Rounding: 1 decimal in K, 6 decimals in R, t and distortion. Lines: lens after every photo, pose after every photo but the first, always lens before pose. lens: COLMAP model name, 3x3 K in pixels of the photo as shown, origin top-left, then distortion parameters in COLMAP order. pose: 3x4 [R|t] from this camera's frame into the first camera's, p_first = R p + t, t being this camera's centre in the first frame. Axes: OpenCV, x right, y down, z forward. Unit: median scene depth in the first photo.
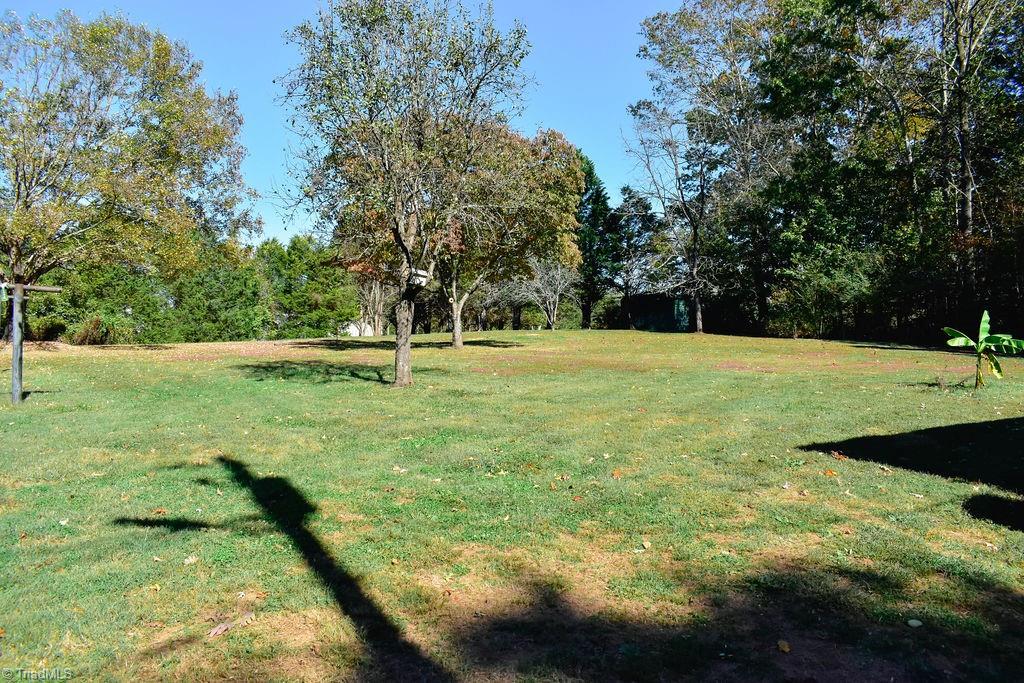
lens RADIAL K [[777.6, 0, 513.6], [0, 777.6, 338.9], [0, 0, 1]] dist [-0.008896, -0.000819]
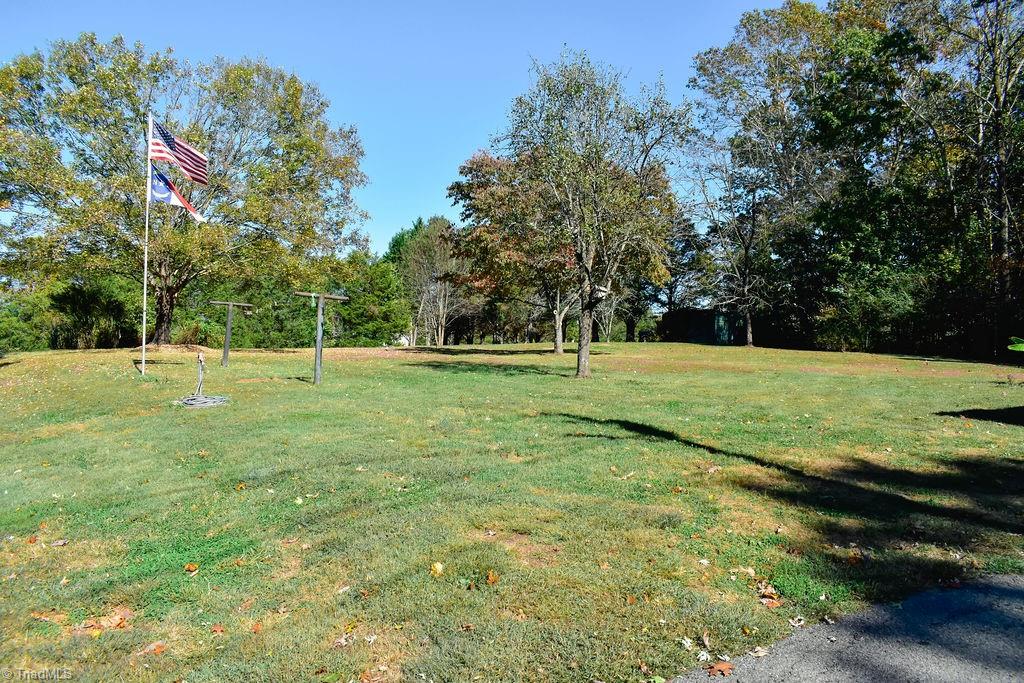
lens RADIAL K [[777.6, 0, 510.4], [0, 777.6, 342.7], [0, 0, 1]] dist [-0.008896, -0.000819]
pose [[0.999715, 0.012229, -0.020526, -0.069284], [-0.012517, 0.999824, -0.013964, 0.006797], [0.020352, 0.014217, 0.999692, -0.080951]]
